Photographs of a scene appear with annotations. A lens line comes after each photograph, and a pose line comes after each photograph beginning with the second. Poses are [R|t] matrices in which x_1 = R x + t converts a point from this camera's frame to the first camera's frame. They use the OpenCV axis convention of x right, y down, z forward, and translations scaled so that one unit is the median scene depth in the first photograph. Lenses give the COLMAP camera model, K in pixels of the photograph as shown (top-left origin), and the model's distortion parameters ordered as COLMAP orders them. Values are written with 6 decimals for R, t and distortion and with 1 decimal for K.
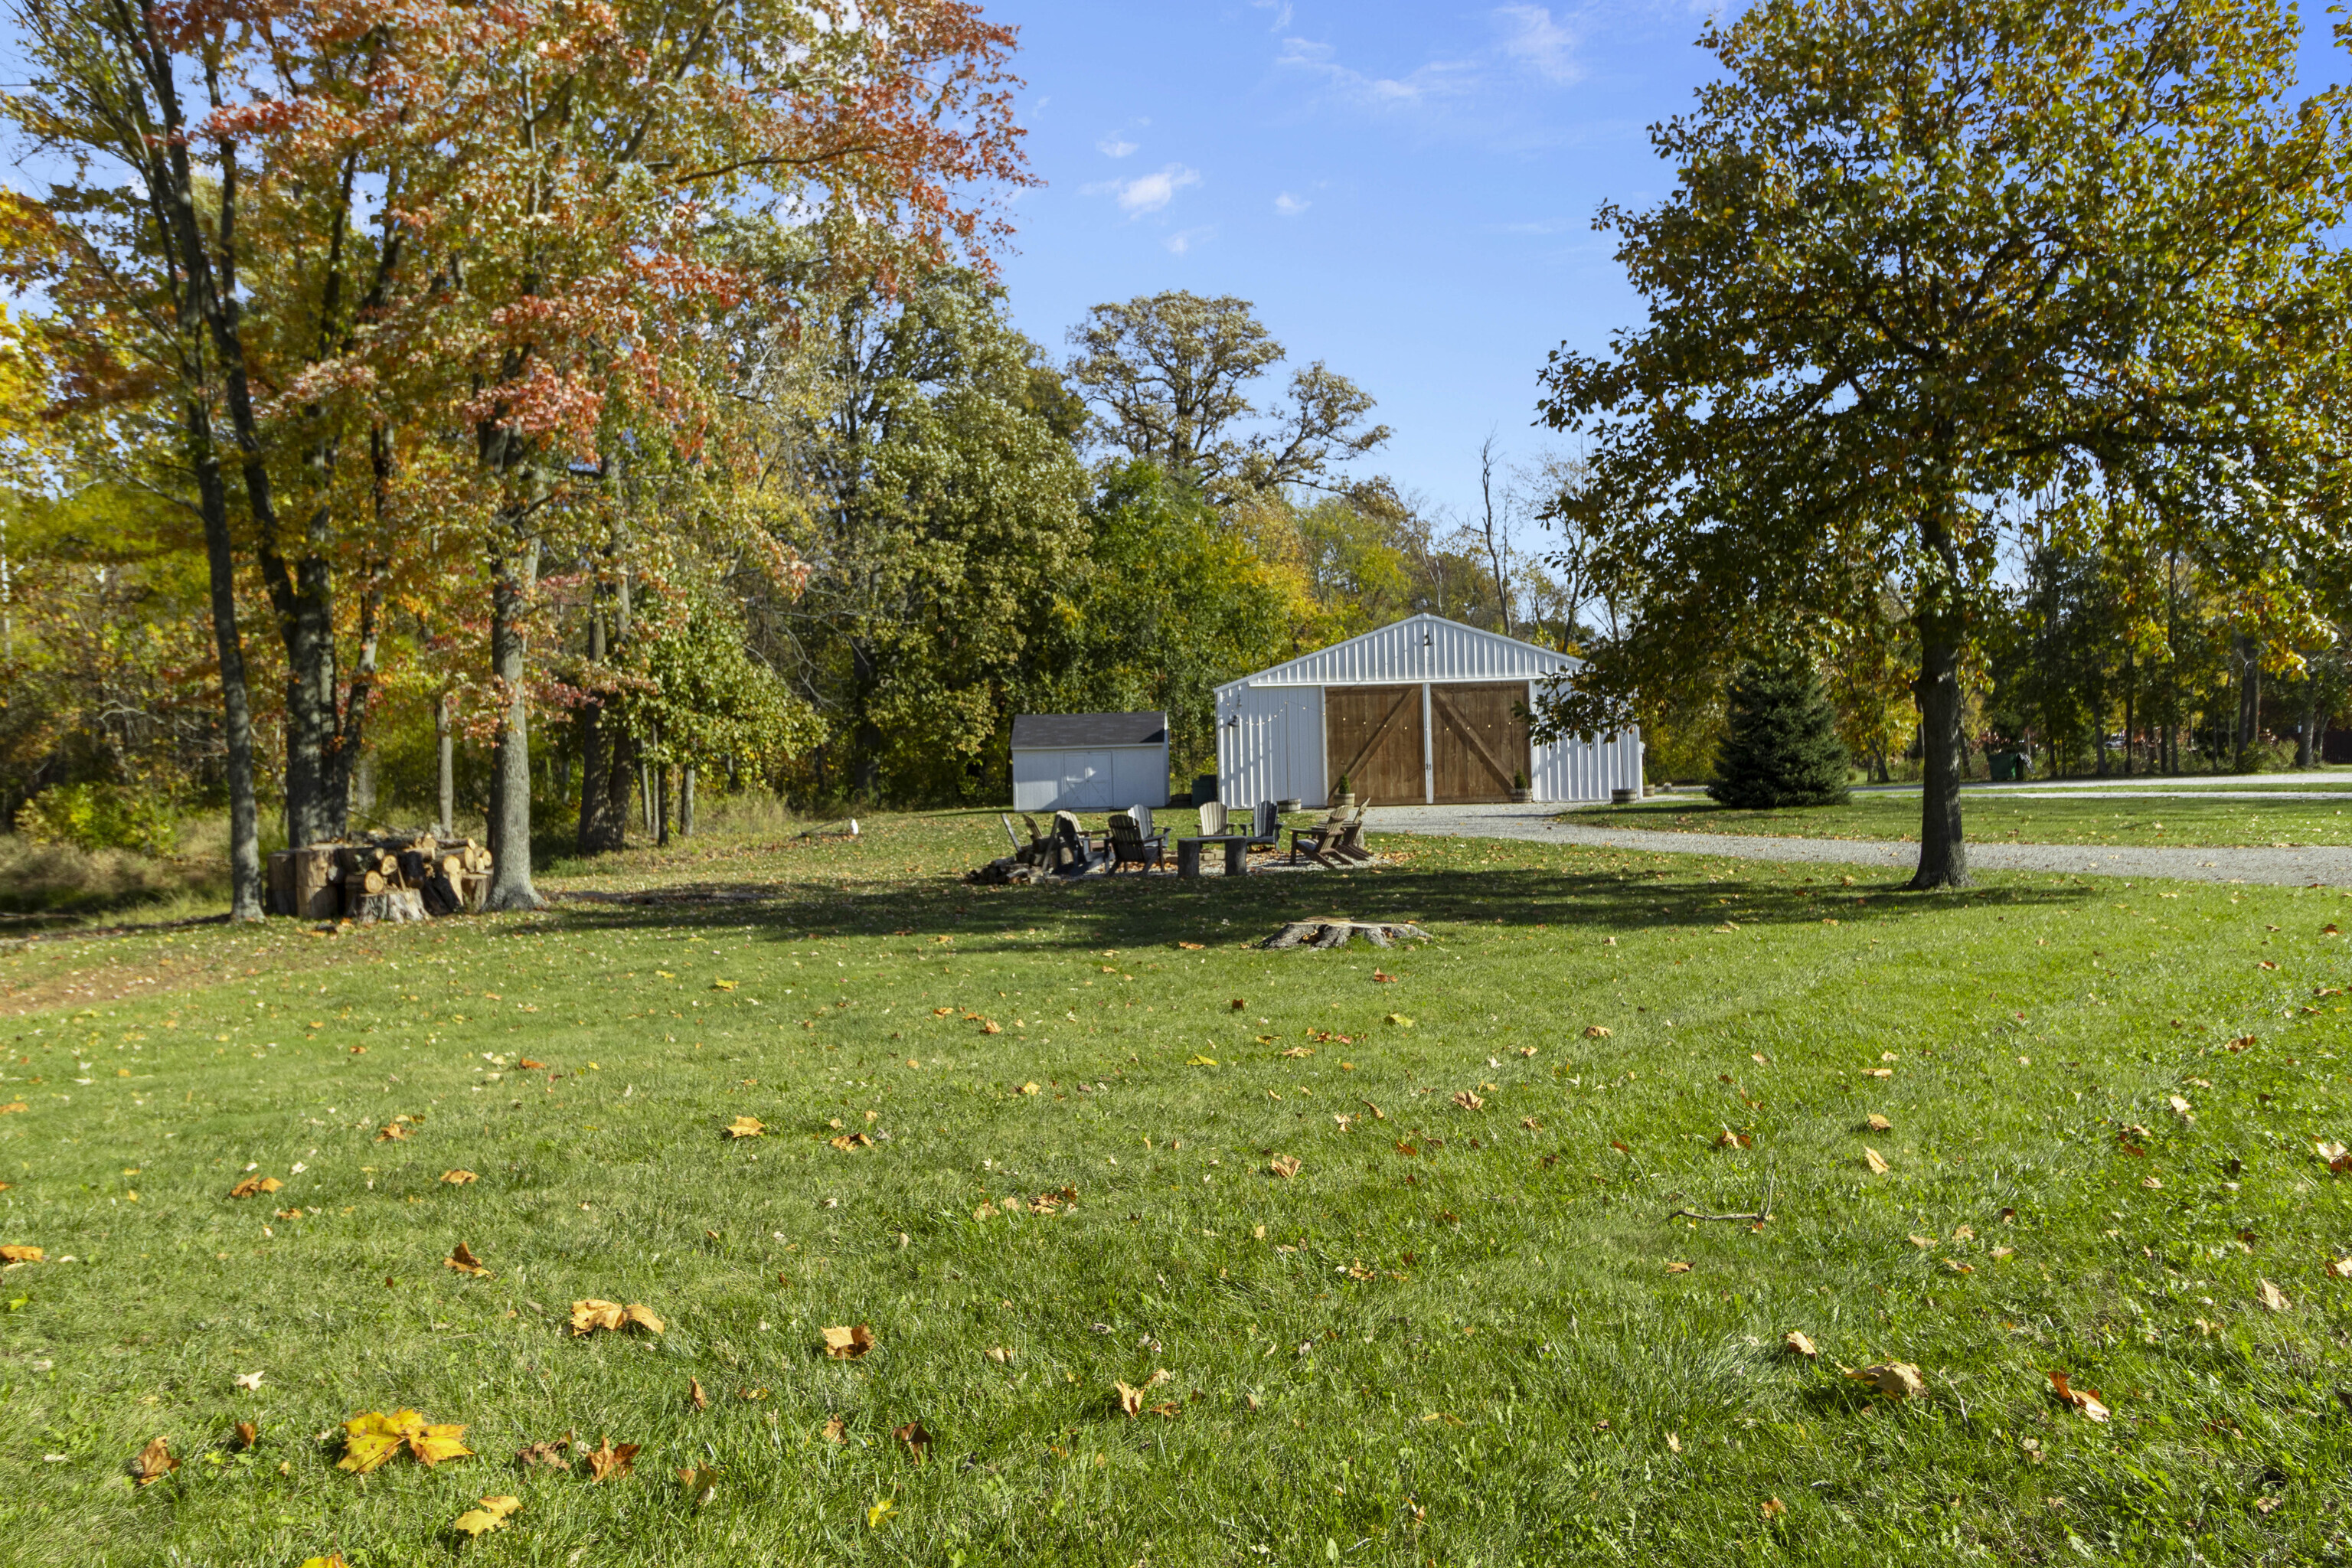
lens RADIAL K [[1802.0, 0, 1167.8], [0, 1802.0, 784.3], [0, 0, 1]] dist [0.000558, -0.000018]
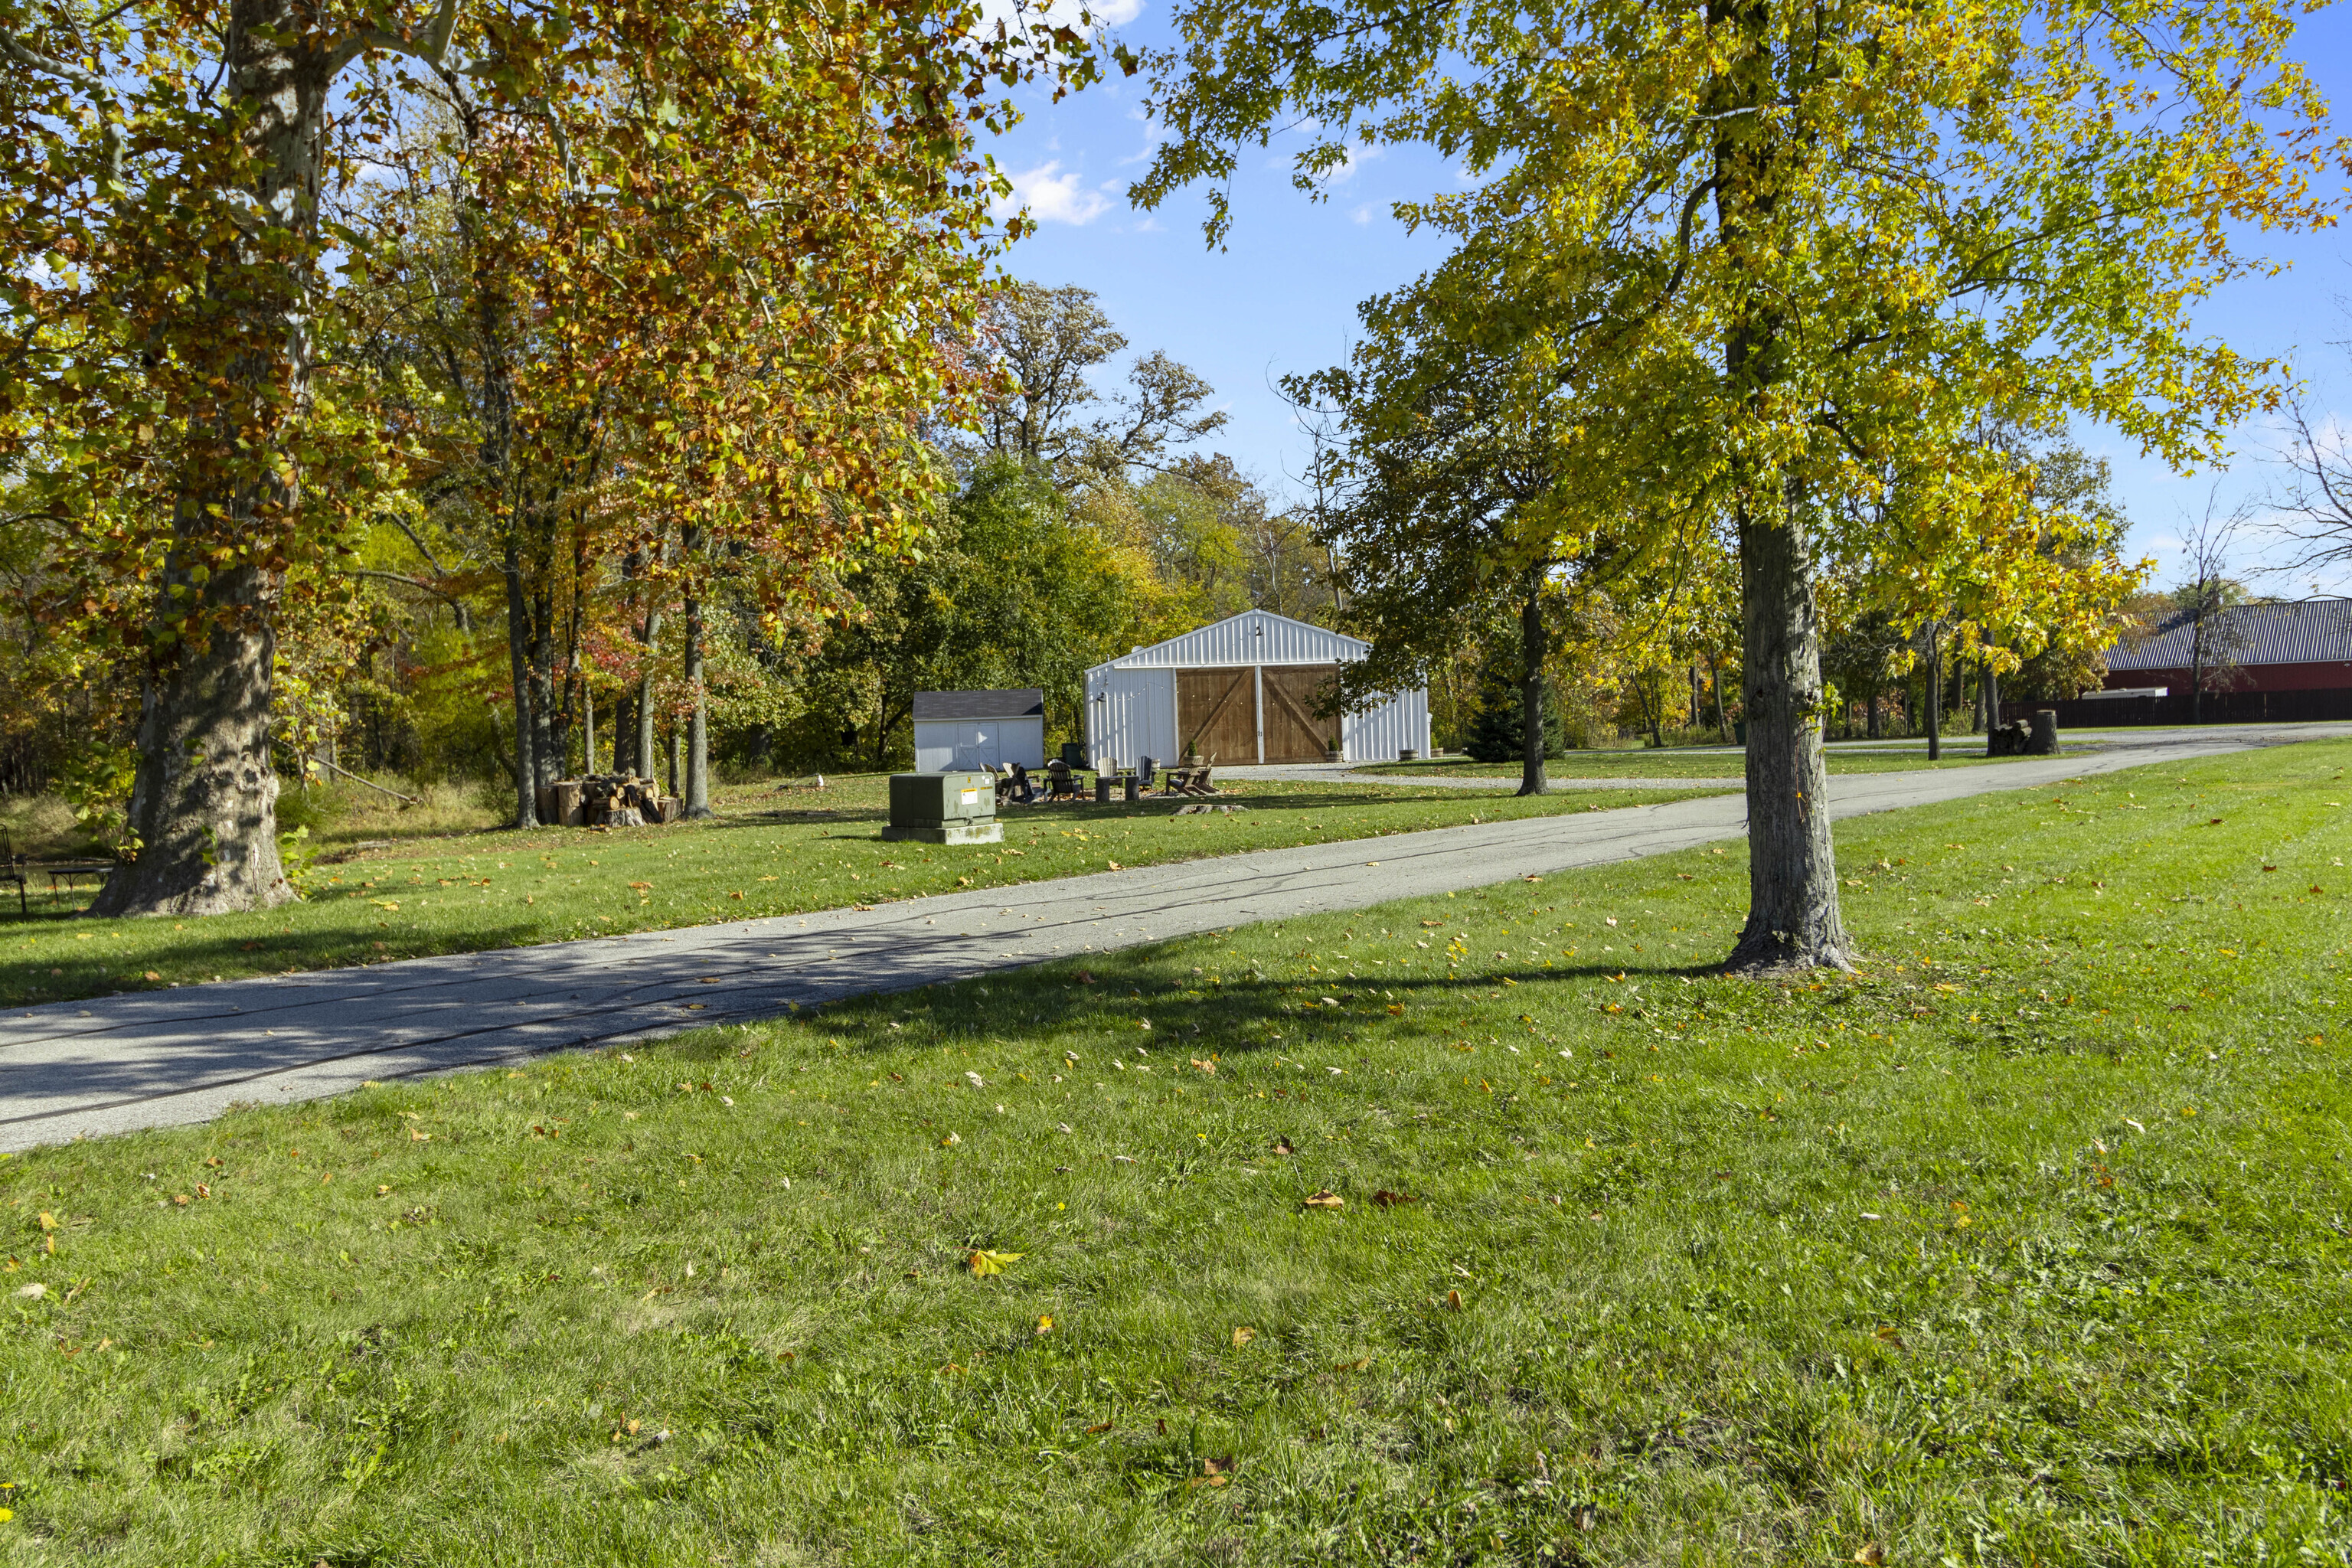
lens RADIAL K [[2015.7, 0, 1179.3], [0, 2015.7, 782.3], [0, 0, 1]] dist [0.004915, 0.000304]
pose [[0.995096, -0.005924, 0.098732, -0.044089], [0.004775, 0.999918, 0.011875, 0.006484], [-0.098795, -0.011345, 0.995043, -0.346483]]
